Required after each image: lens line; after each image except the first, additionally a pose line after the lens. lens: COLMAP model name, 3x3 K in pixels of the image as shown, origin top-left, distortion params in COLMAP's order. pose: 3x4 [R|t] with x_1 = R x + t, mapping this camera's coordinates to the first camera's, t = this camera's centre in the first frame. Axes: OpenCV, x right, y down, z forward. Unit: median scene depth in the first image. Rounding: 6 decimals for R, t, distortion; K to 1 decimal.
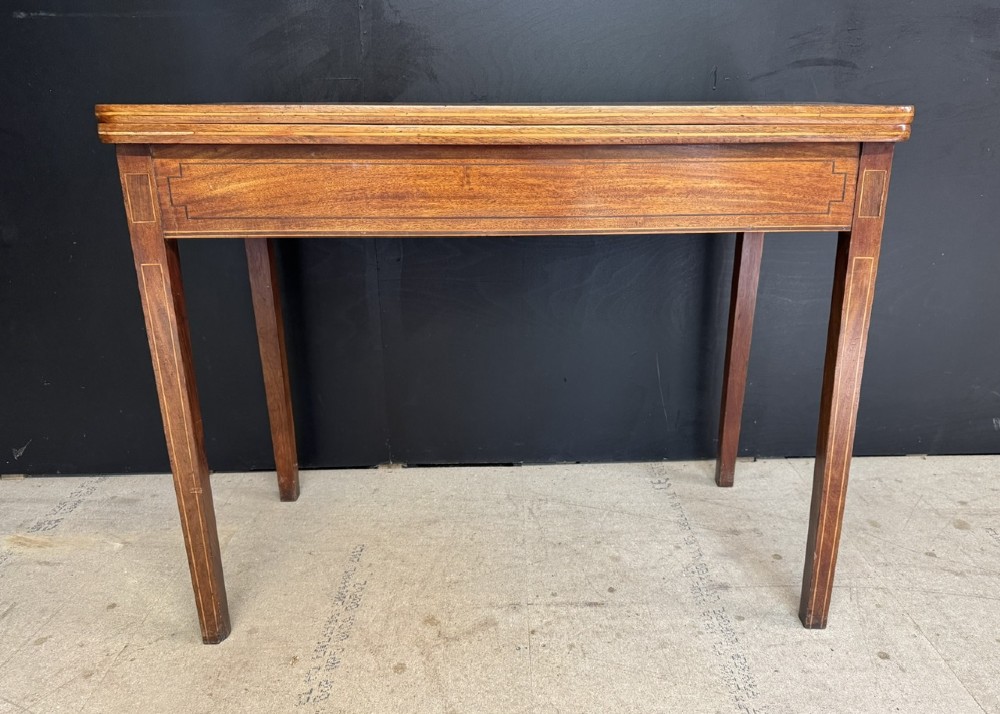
lens RADIAL K [[713.8, 0, 523.5], [0, 713.8, 377.5], [0, 0, 1]] dist [0.060763, -0.087378]
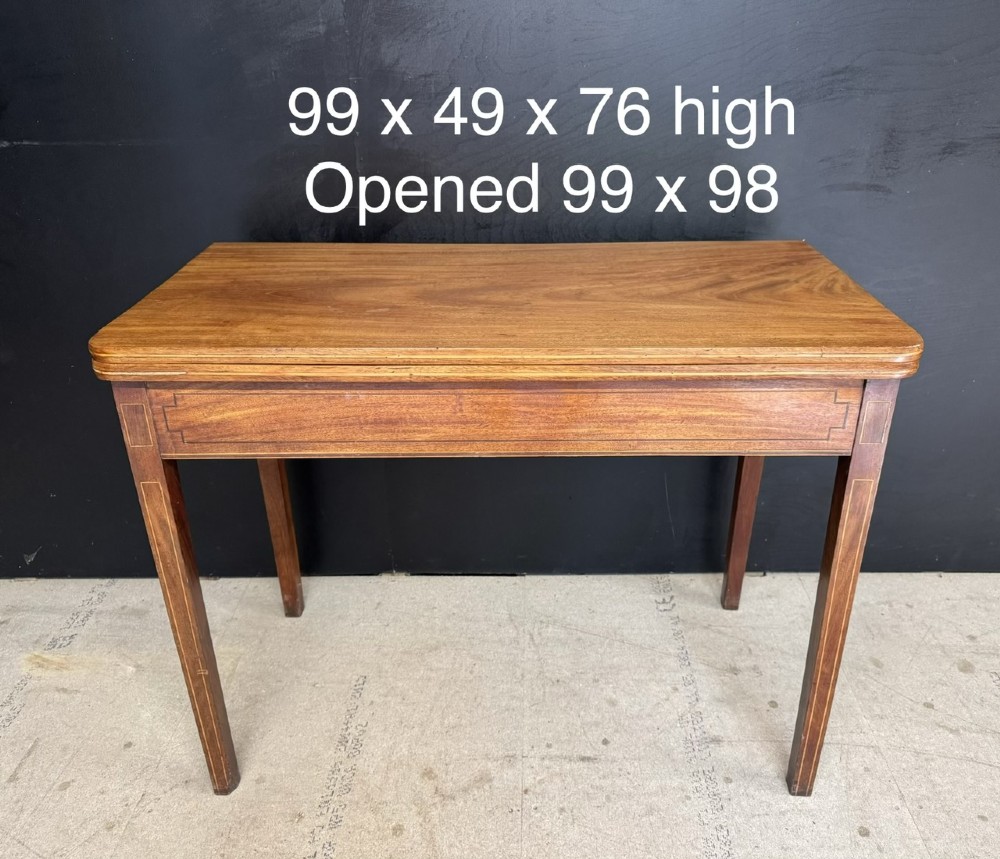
lens RADIAL K [[762.6, 0, 518.0], [0, 762.6, 442.7], [0, 0, 1]] dist [0.075583, -0.120568]
pose [[0.999184, 0.017685, -0.036299, 0.035070], [-0.013033, 0.992118, 0.124626, -0.301102], [0.038217, -0.124051, 0.991540, -0.045931]]
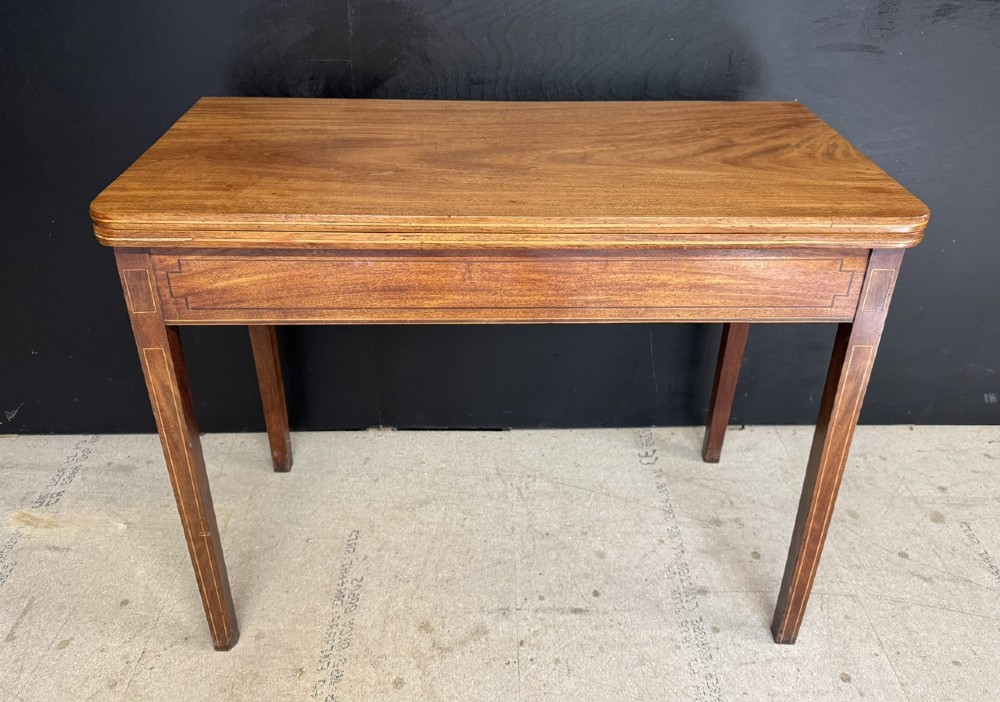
lens RADIAL K [[752.6, 0, 503.9], [0, 752.6, 328.0], [0, 0, 1]] dist [0.088220, -0.147815]
pose [[0.999787, 0.020618, 0.000648, -0.024532], [-0.020402, 0.983727, 0.178505, -0.326097], [0.003043, -0.178481, 0.983939, -0.032906]]
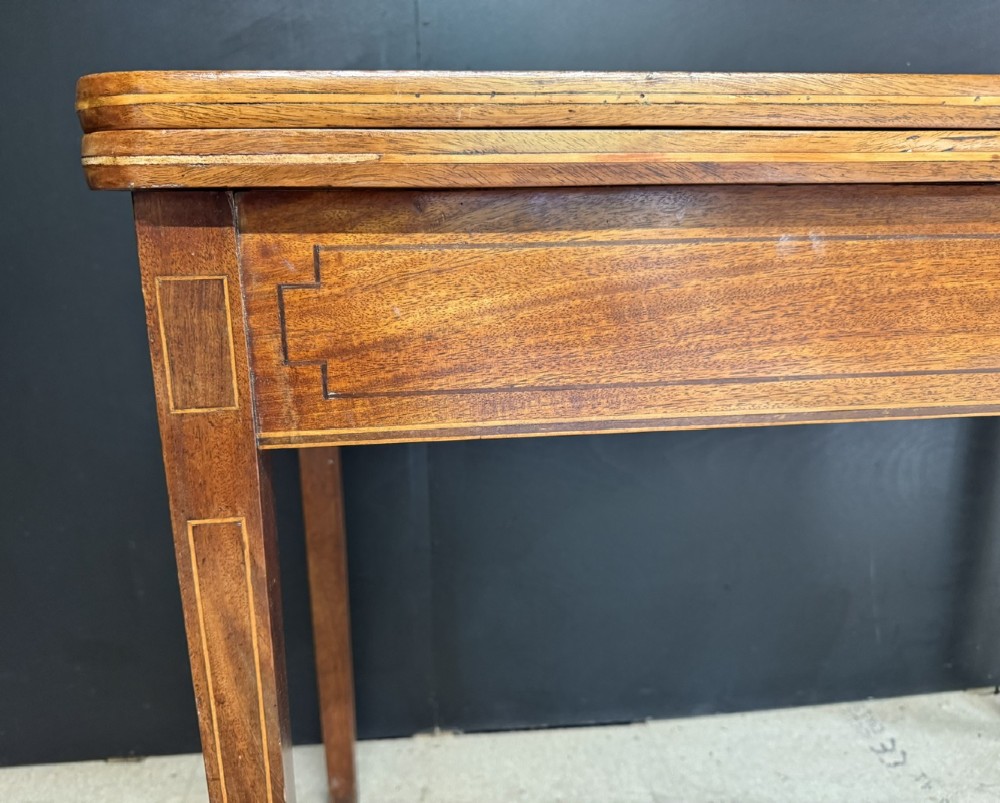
lens RADIAL K [[764.6, 0, 499.1], [0, 764.6, 420.5], [0, 0, 1]] dist [0.066933, -0.142646]
pose [[0.998058, -0.027906, 0.055695, -0.334183], [0.031584, 0.997301, -0.066282, -0.150165], [-0.053695, 0.067912, 0.996245, 0.509674]]
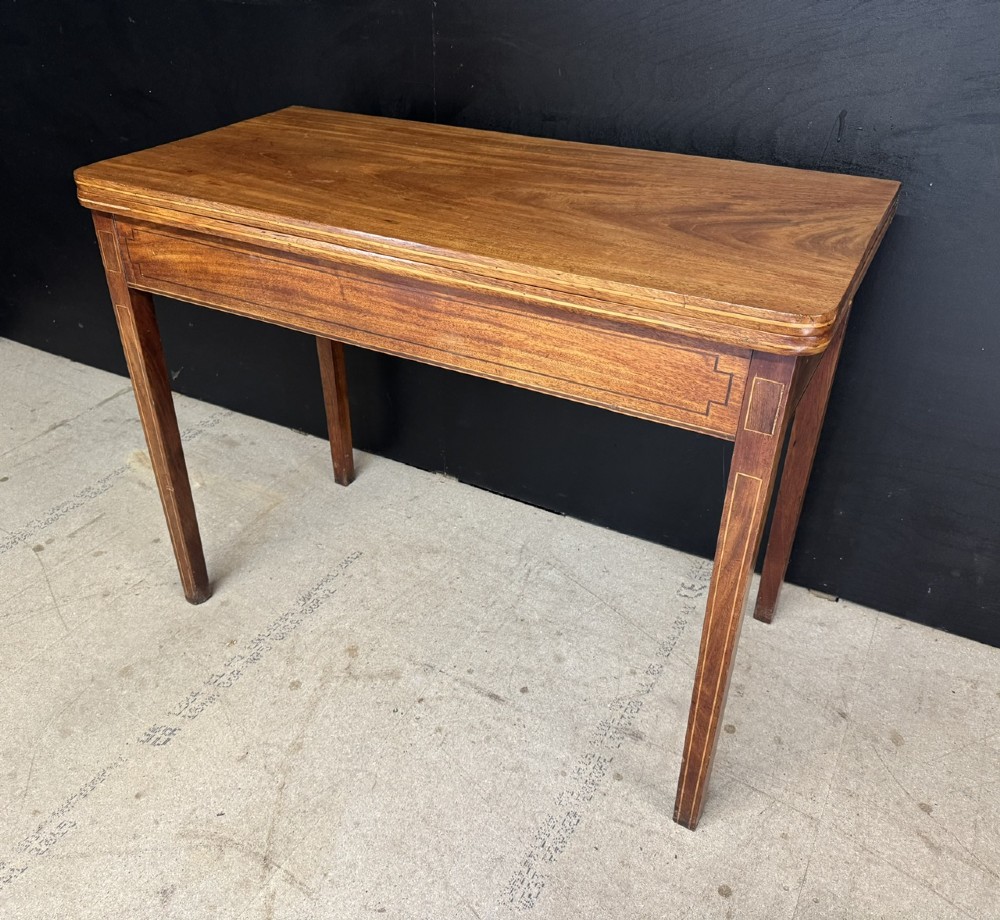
lens RADIAL K [[812.8, 0, 500.0], [0, 812.8, 460.0], [0, 0, 1]] dist [0.110865, -0.192776]
pose [[0.864830, 0.285449, -0.413022, 0.532427], [-0.186546, 0.946450, 0.263503, -0.327028], [0.466121, -0.150837, 0.871768, 0.074951]]
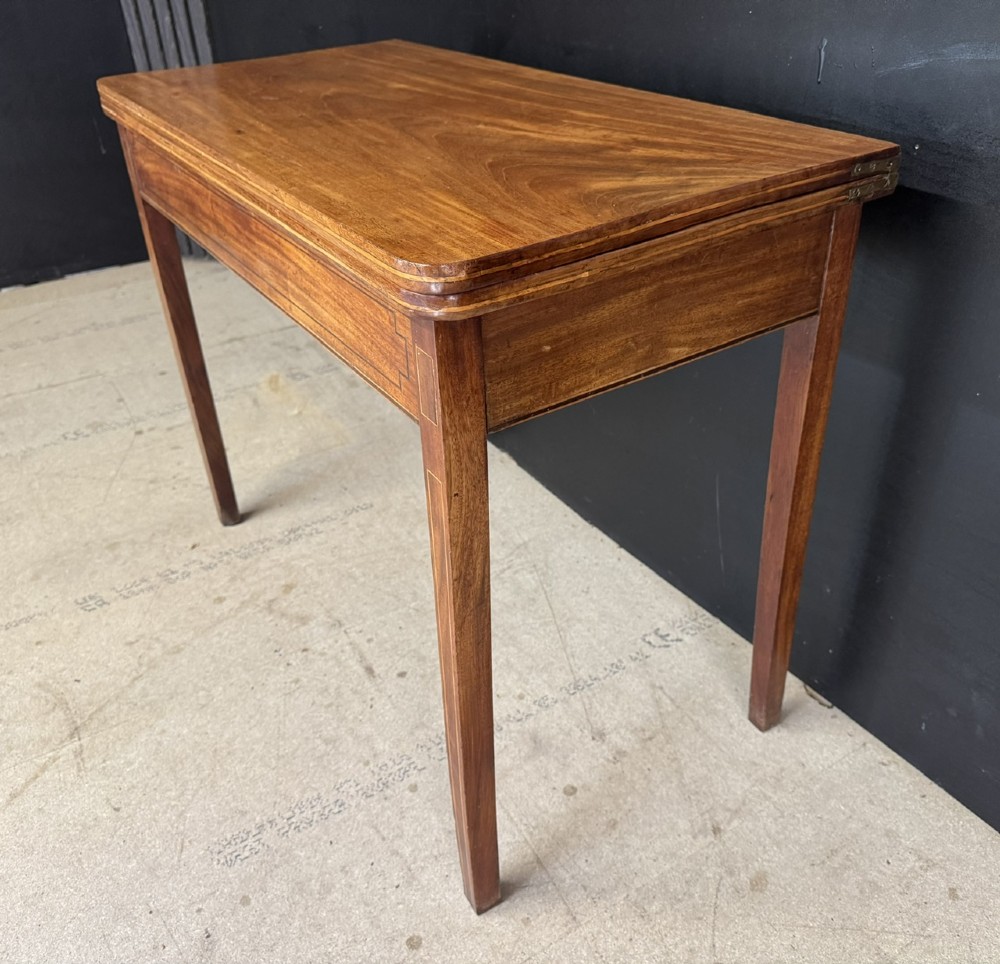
lens RADIAL K [[855.4, 0, 543.0], [0, 855.4, 500.7], [0, 0, 1]] dist [0.119749, -0.208835]
pose [[0.535342, 0.475846, -0.697839, 0.999922], [-0.268197, 0.879210, 0.393776, -0.425763], [0.800924, -0.023646, 0.598299, 0.574176]]
